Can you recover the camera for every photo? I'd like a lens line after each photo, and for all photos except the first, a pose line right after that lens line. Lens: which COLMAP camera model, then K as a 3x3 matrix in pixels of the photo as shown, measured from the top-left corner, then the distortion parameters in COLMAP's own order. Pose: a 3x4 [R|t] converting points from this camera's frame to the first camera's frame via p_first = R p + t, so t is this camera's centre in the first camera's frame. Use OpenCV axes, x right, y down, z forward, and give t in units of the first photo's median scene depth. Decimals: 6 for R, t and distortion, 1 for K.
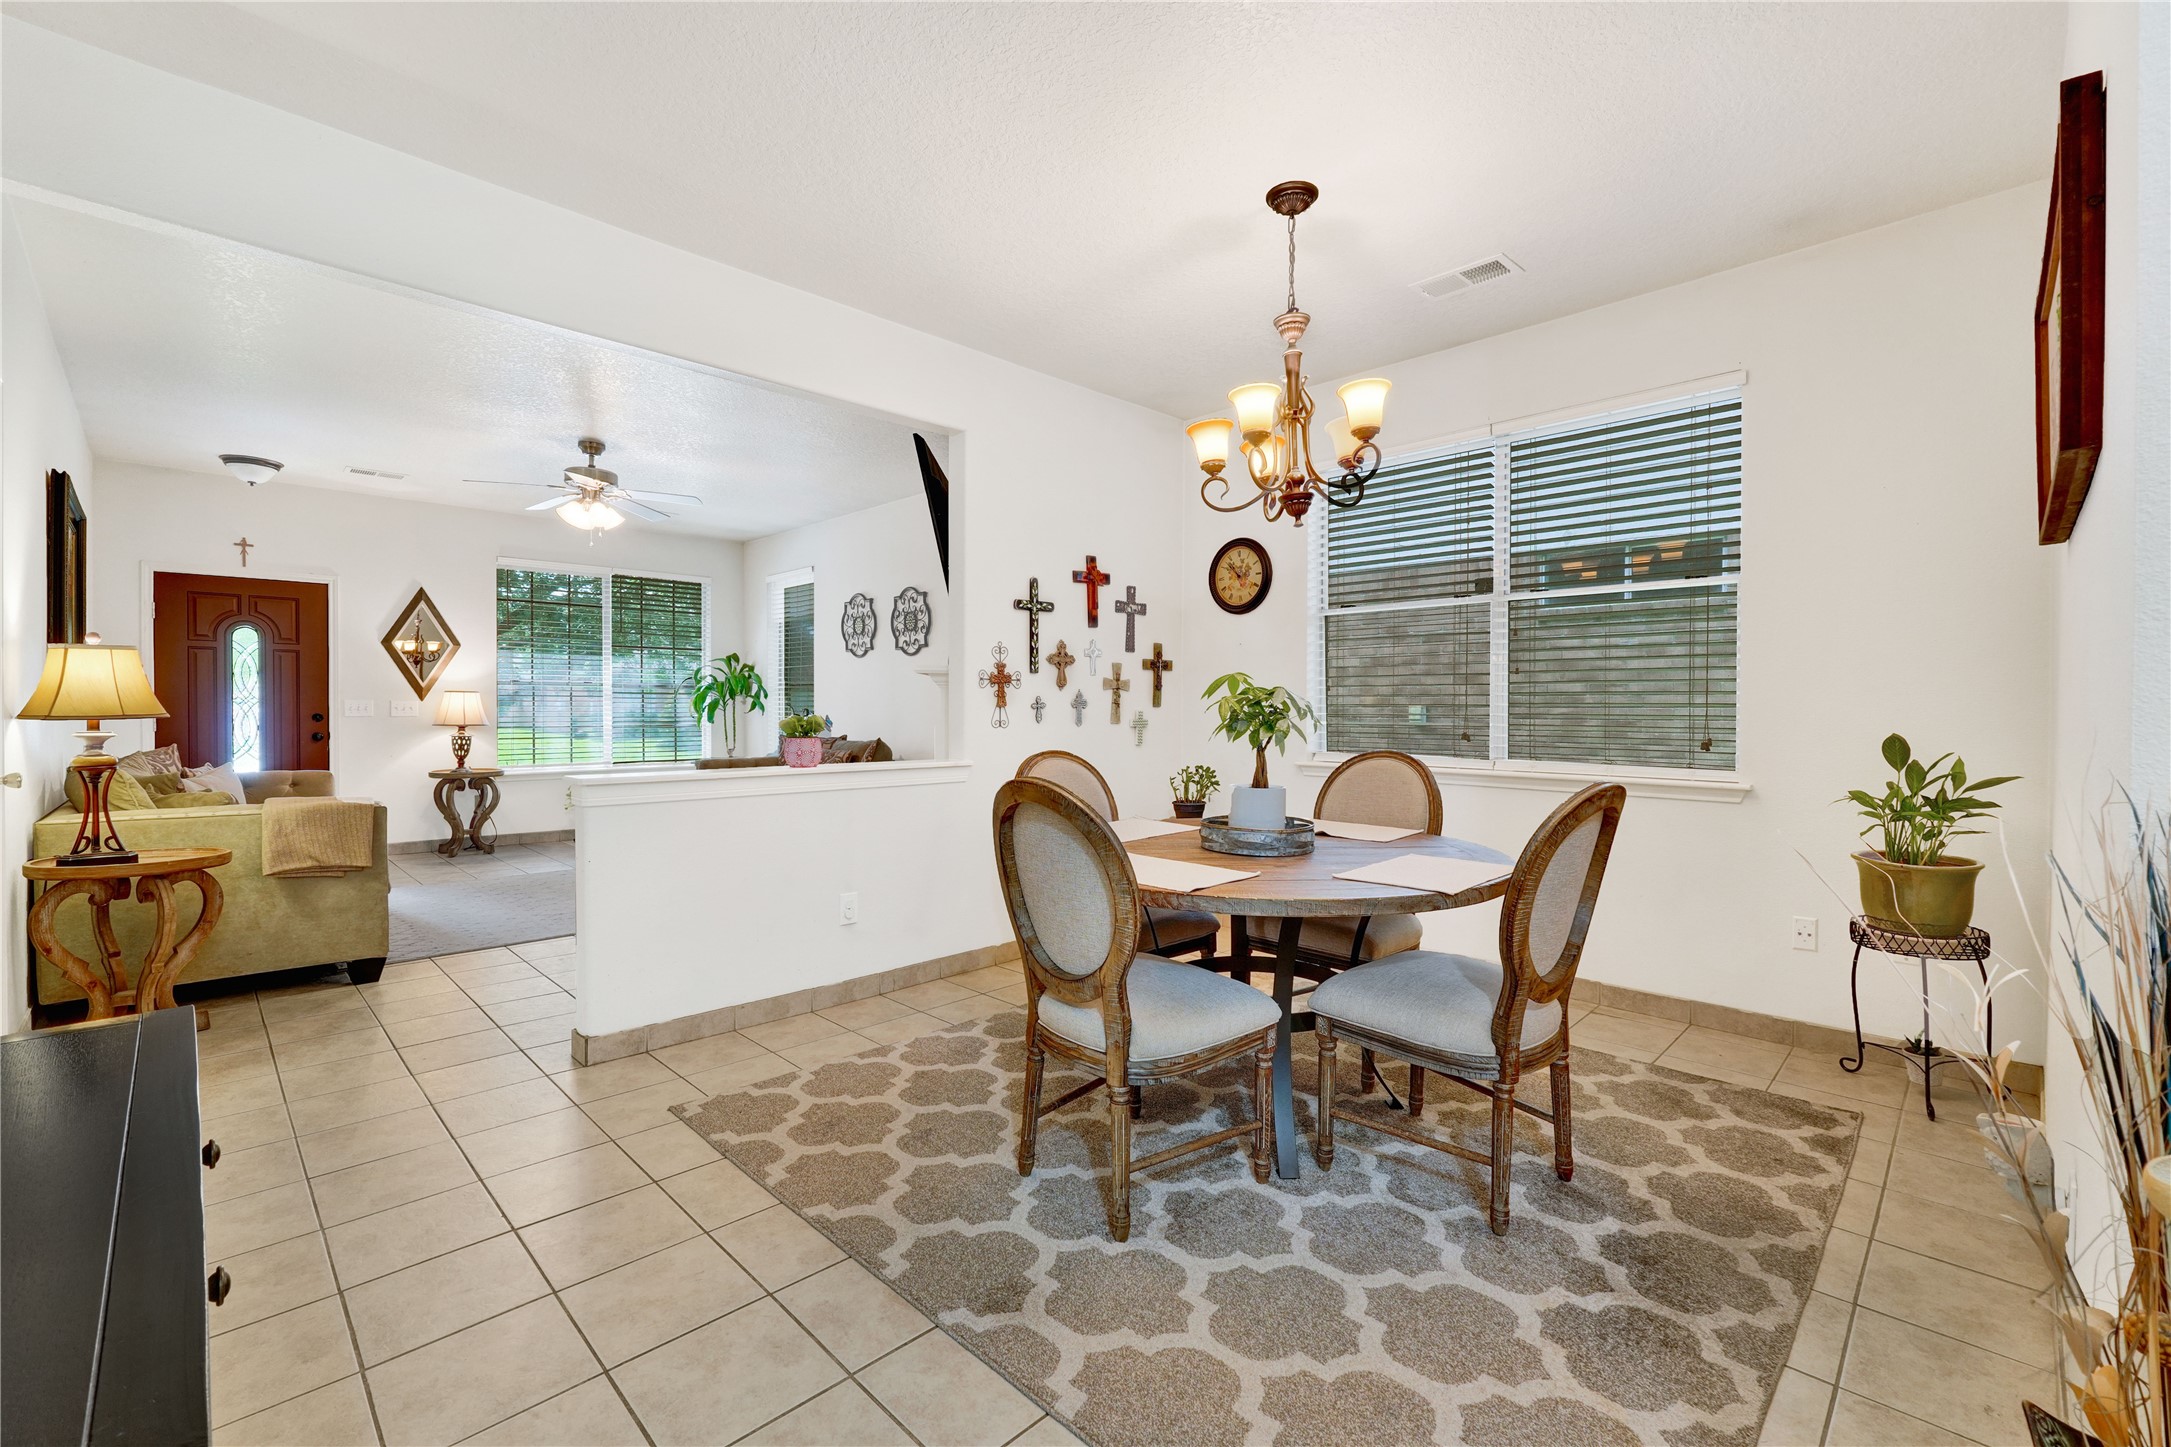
lens RADIAL K [[922.4, 0, 1082.5], [0, 922.4, 706.4], [0, 0, 1]] dist [-0.001471, -0.000056]
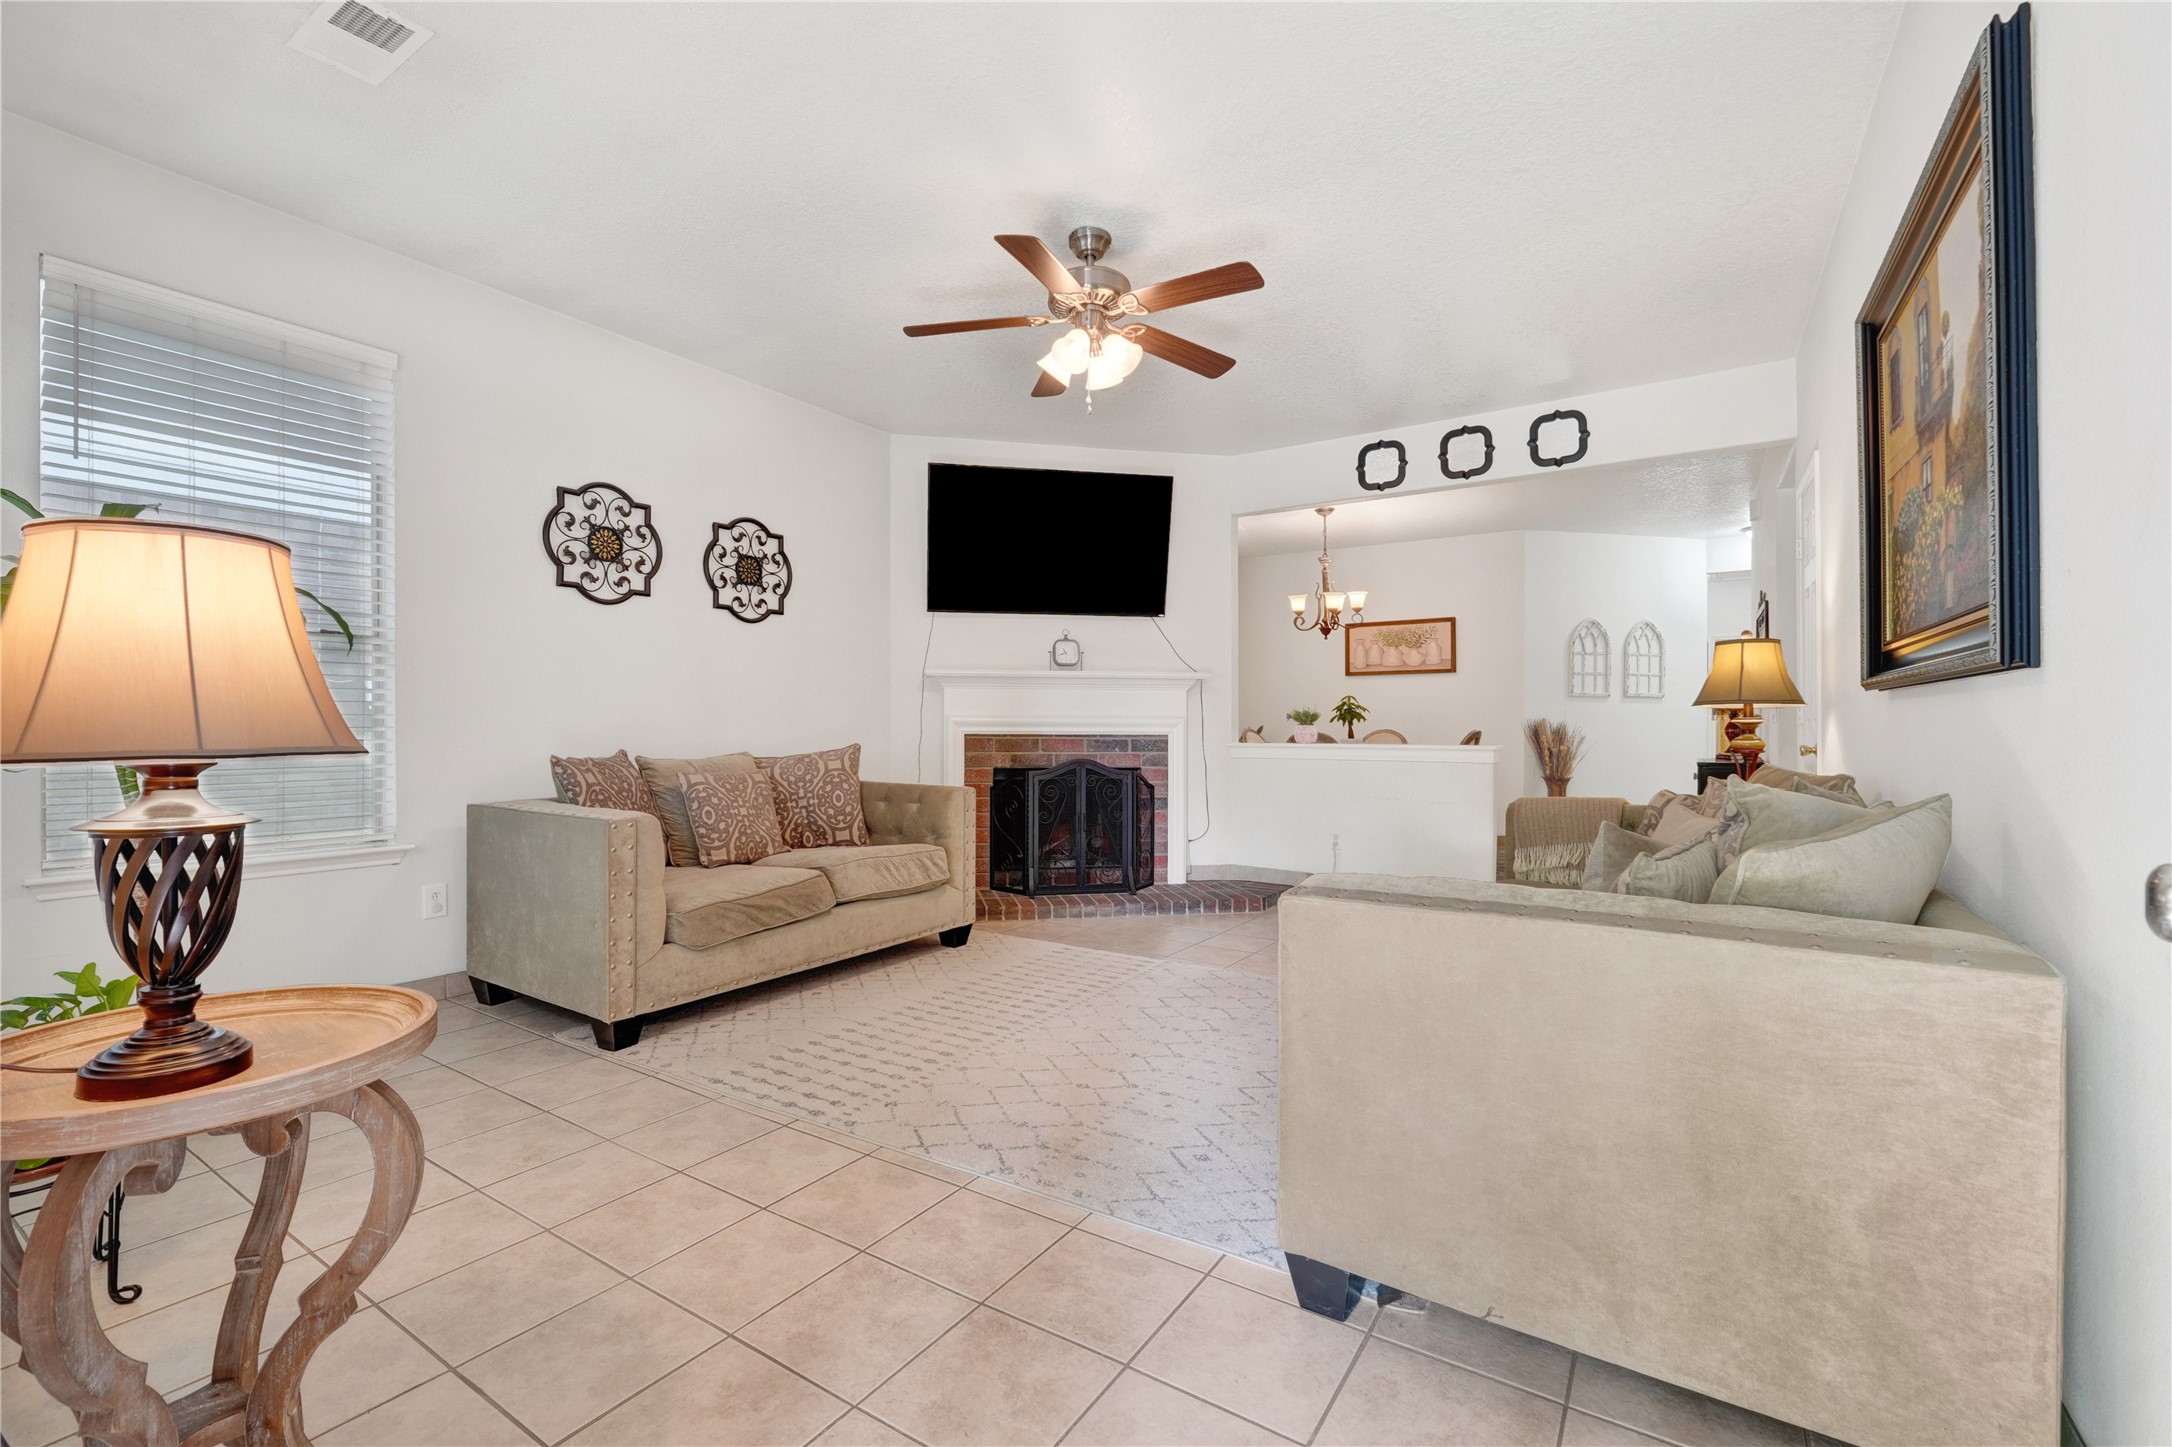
lens RADIAL K [[922.8, 0, 1055.3], [0, 922.8, 718.7], [0, 0, 1]] dist [-0.001471, -0.000056]
pose [[-0.193709, 0.001964, 0.981057, -0.945107], [-0.002289, 0.999994, -0.002454, 0.015618], [-0.981056, -0.002721, -0.193703, 0.985625]]
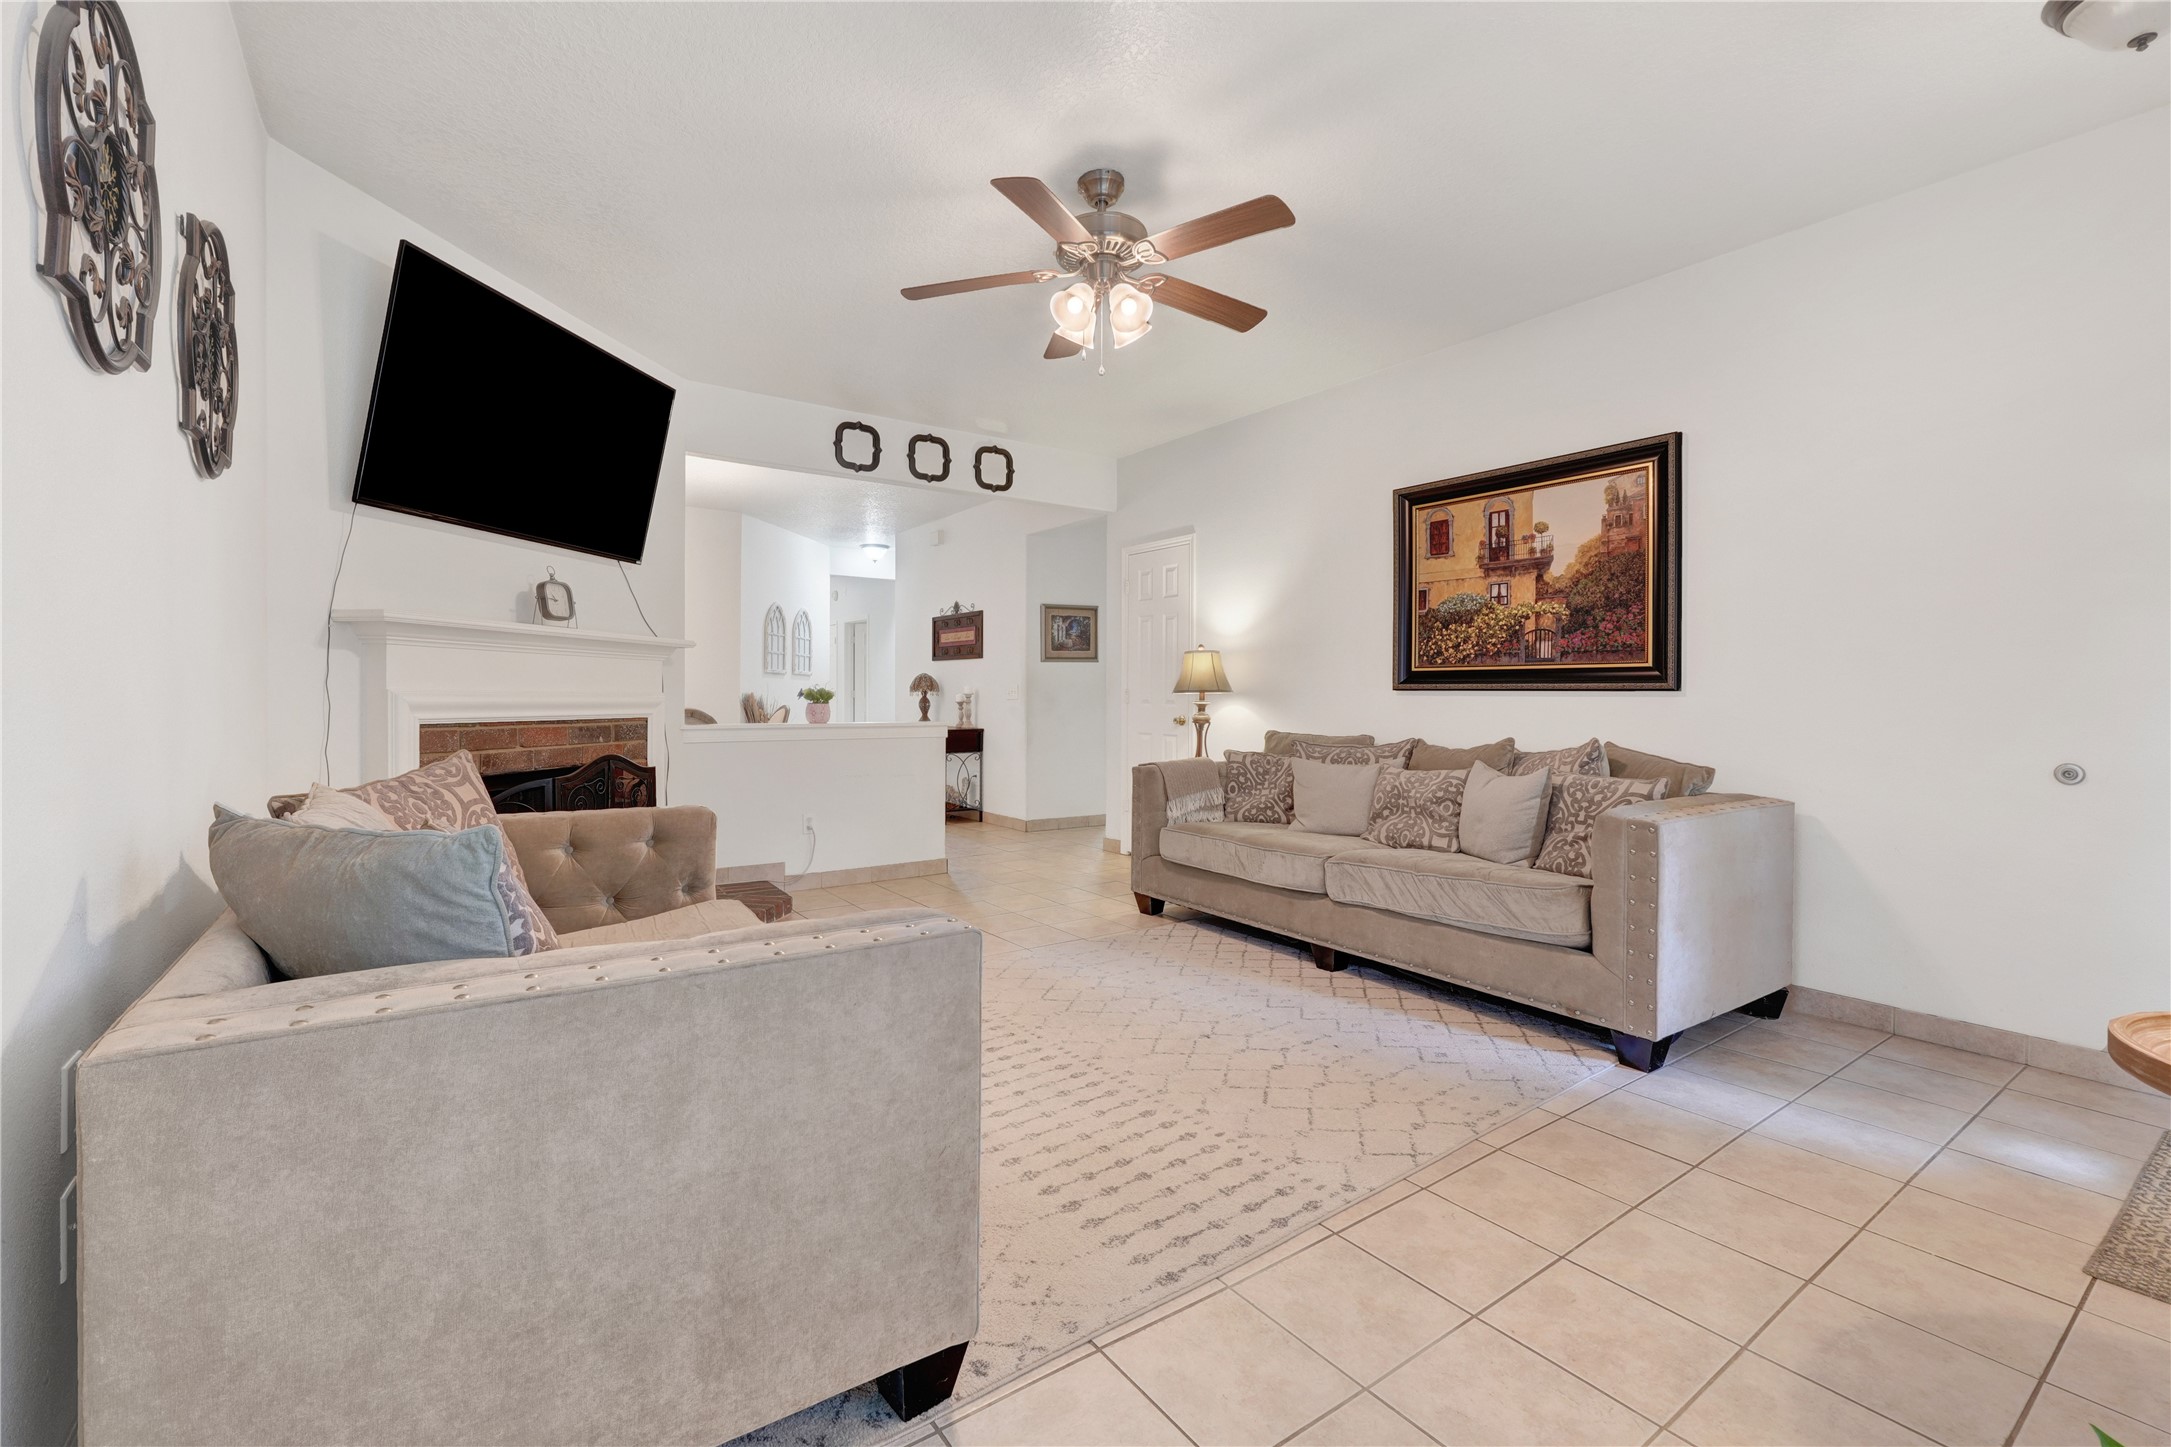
lens RADIAL K [[922.4, 0, 1061.1], [0, 922.4, 694.8], [0, 0, 1]] dist [-0.001471, -0.000056]
pose [[-0.983751, -0.009598, 0.179281, -0.526736], [-0.009598, 0.999954, 0.000868, 0.007830], [-0.179281, -0.000867, -0.983798, 1.322931]]
